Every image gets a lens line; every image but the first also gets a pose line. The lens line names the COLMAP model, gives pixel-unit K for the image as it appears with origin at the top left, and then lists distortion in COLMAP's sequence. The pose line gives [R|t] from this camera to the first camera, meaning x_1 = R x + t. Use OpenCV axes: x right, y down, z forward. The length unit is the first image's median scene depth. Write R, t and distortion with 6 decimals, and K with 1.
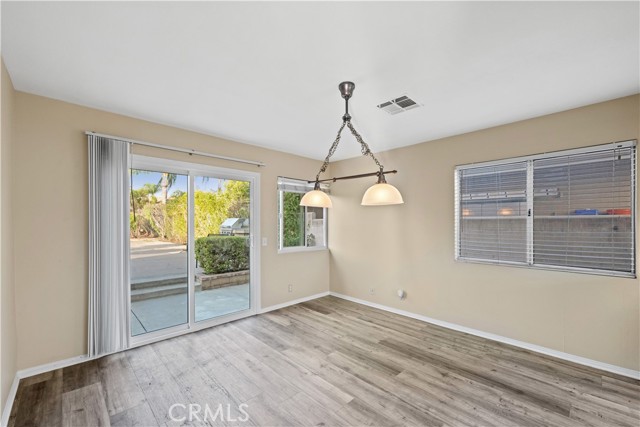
lens RADIAL K [[260.0, 0, 319.1], [0, 260.0, 214.0], [0, 0, 1]] dist [0.002979, 0.000198]
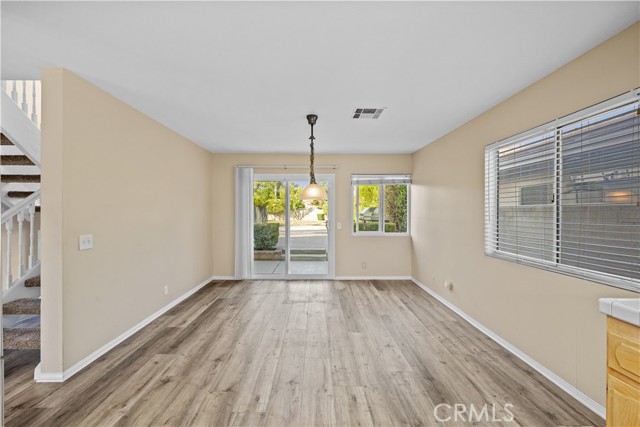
lens RADIAL K [[254.3, 0, 321.1], [0, 254.3, 196.6], [0, 0, 1]] dist [0.001211, 0.000182]
pose [[0.739652, -0.037597, -0.671939, 0.715764], [0.021945, 0.999255, -0.031755, -0.000893], [0.672632, 0.008742, 0.739926, -0.013781]]
